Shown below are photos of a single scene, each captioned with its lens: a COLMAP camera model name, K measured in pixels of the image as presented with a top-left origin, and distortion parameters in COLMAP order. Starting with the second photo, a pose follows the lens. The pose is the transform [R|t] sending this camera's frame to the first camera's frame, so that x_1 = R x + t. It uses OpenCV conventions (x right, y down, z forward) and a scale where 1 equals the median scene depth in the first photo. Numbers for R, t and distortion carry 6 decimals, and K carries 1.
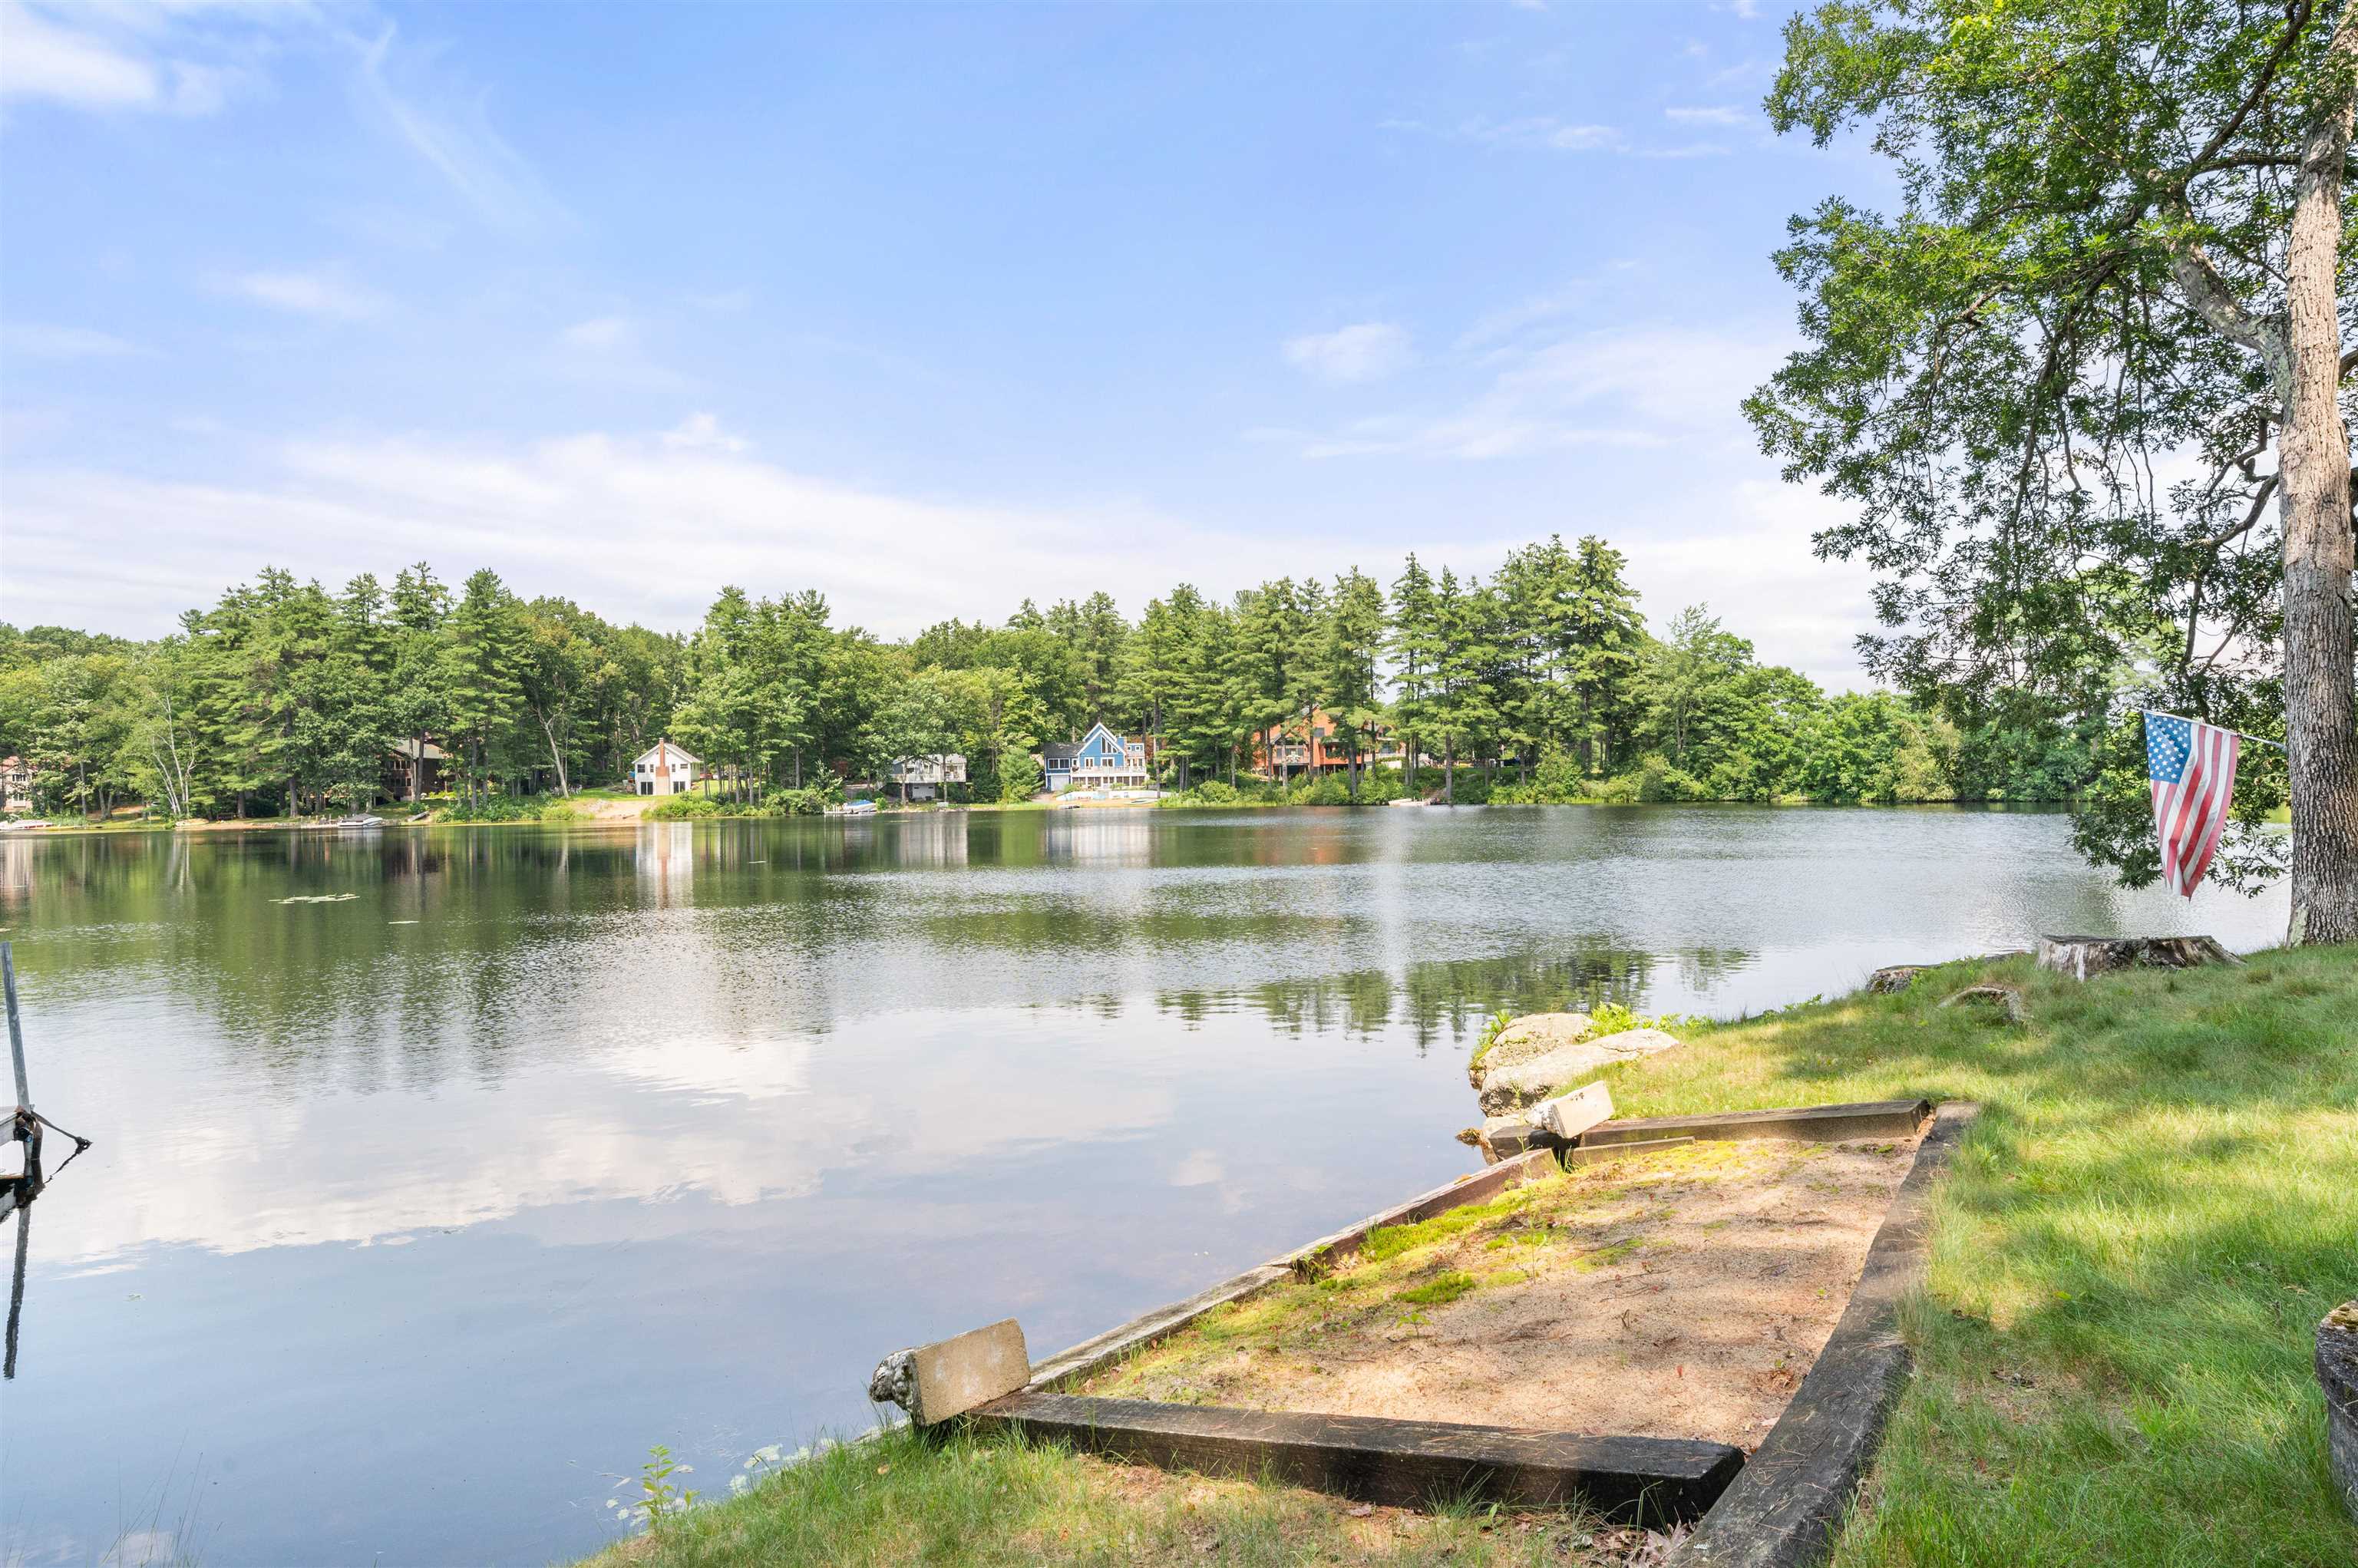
lens RADIAL K [[1412.9, 0, 1182.0], [0, 1412.9, 775.0], [0, 0, 1]] dist [0.001615, 0.000654]
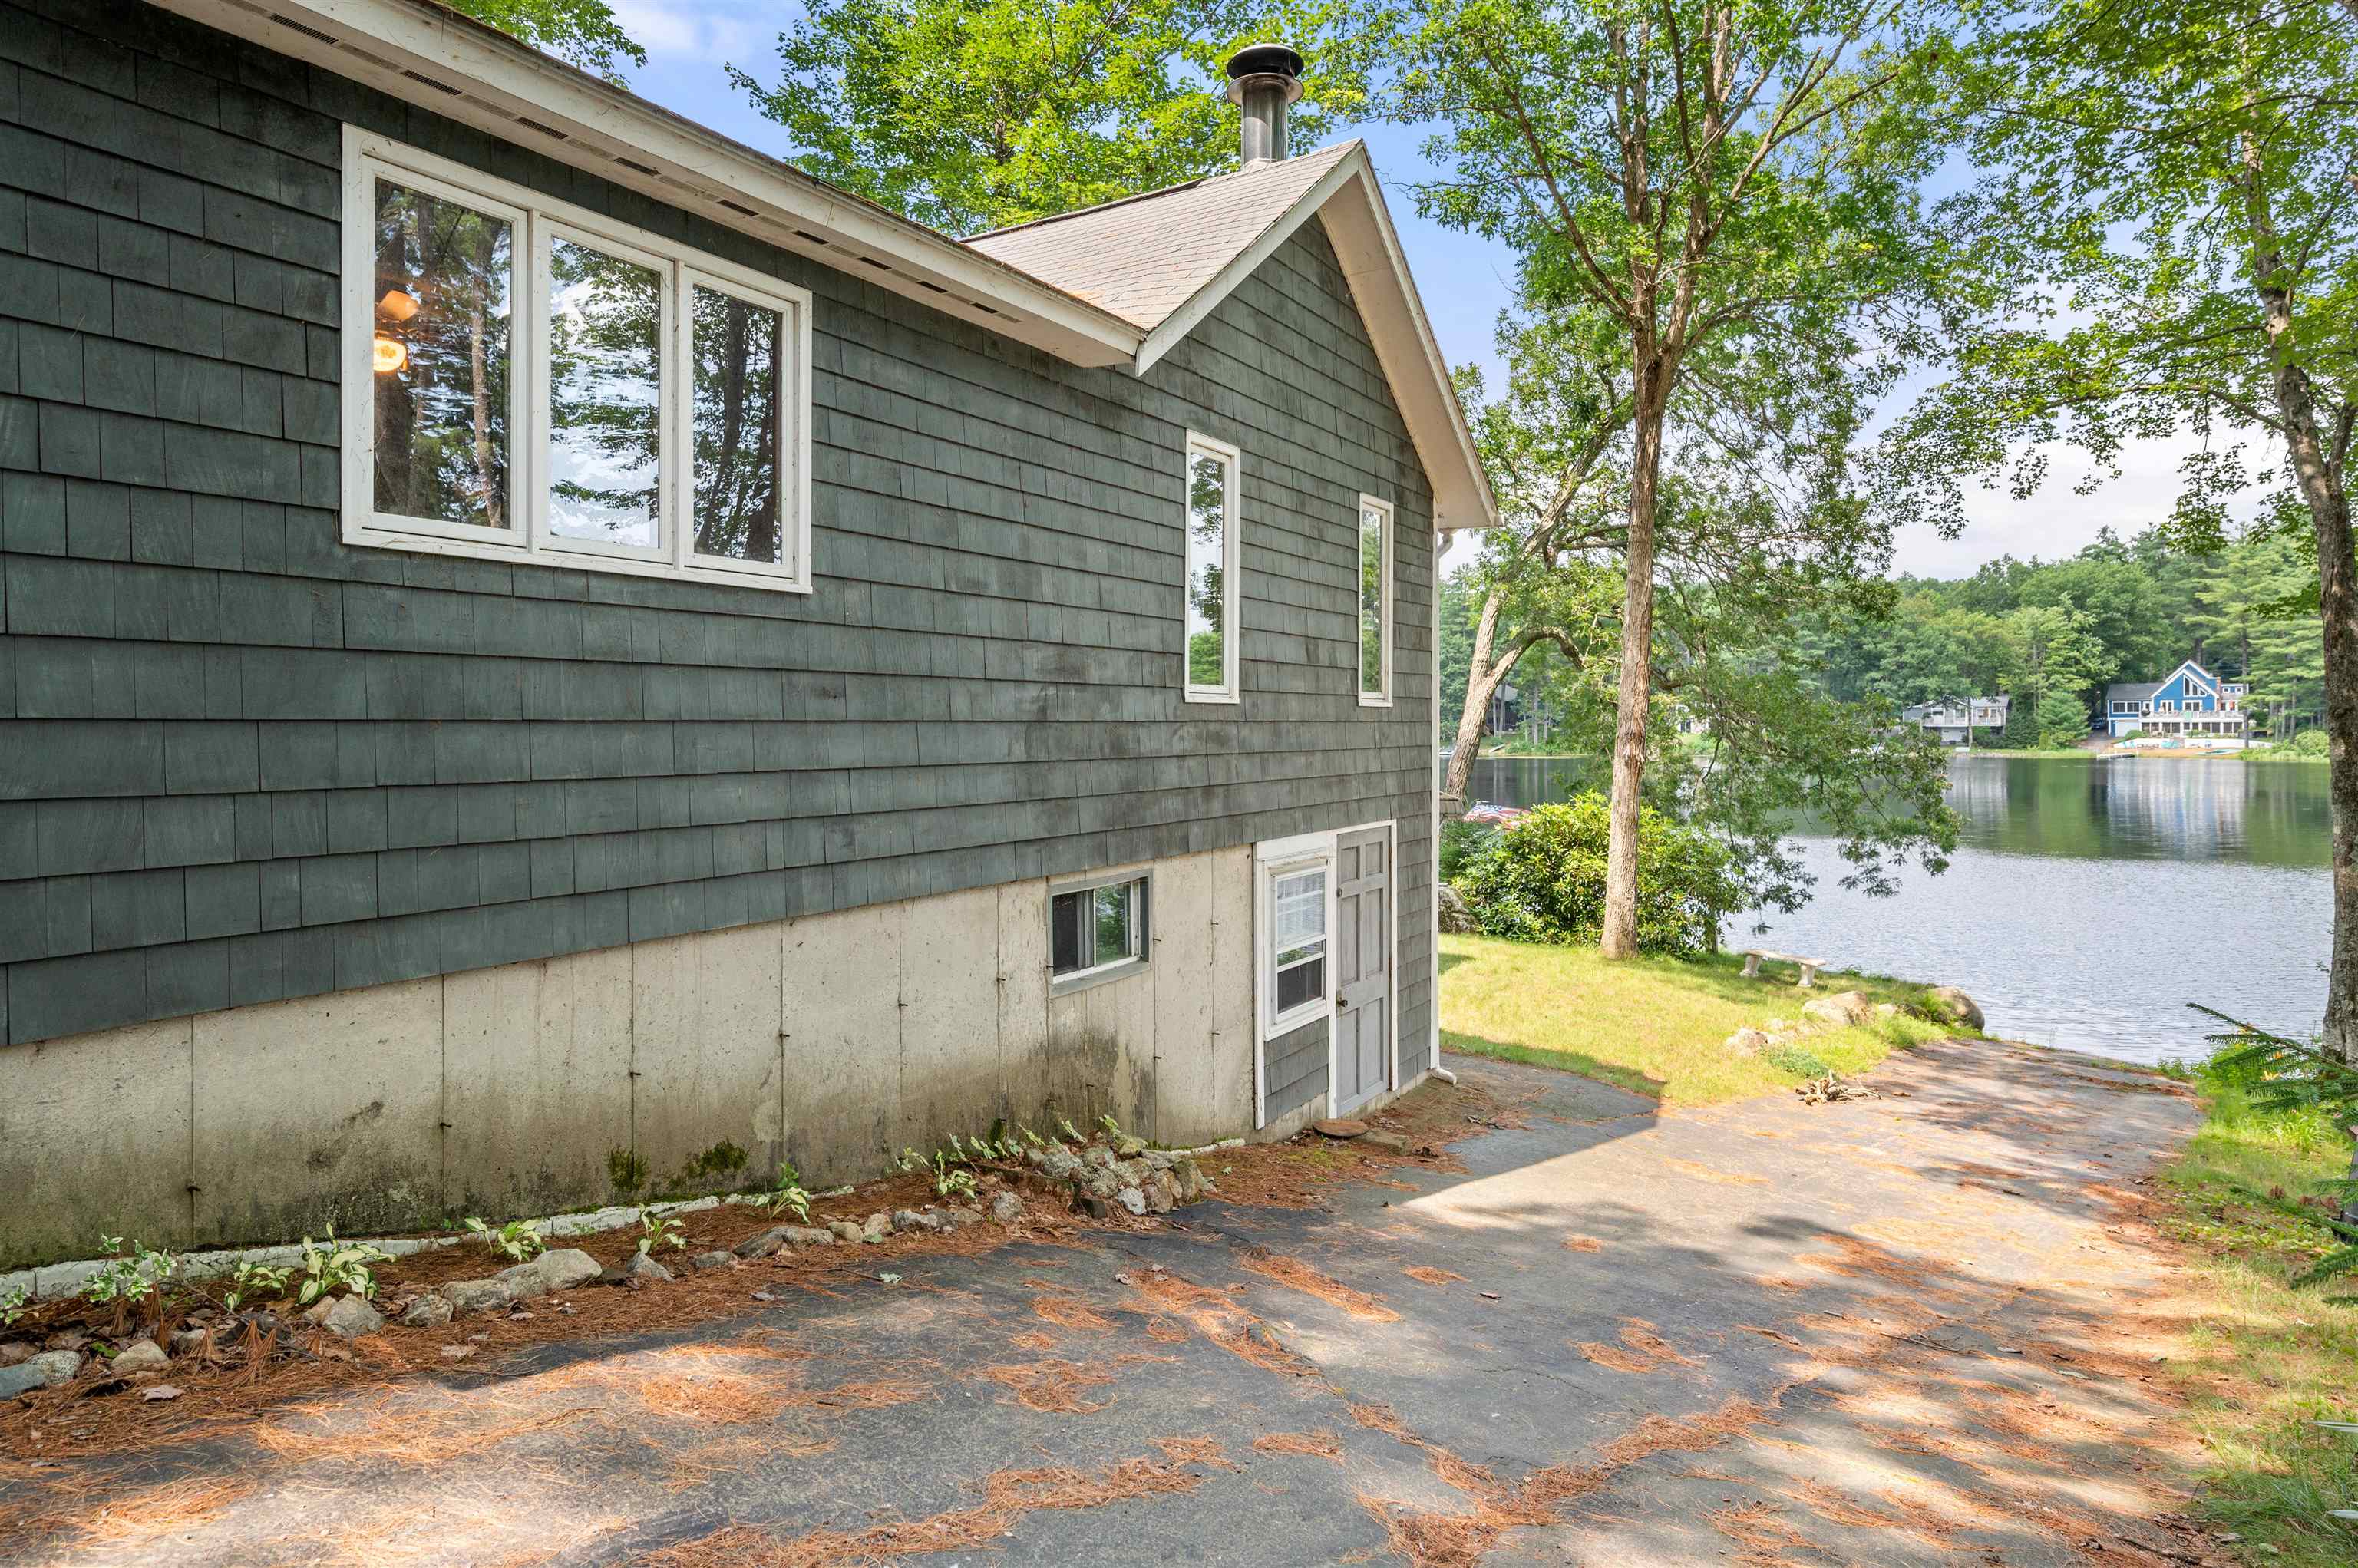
lens RADIAL K [[1342.0, 0, 1165.4], [0, 1342.0, 723.3], [0, 0, 1]] dist [0.001391, -0.003230]
pose [[0.688145, 0.015175, -0.725415, 0.135860], [-0.001129, 0.999802, 0.019844, -0.016612], [0.725573, -0.012837, 0.688026, -0.063641]]
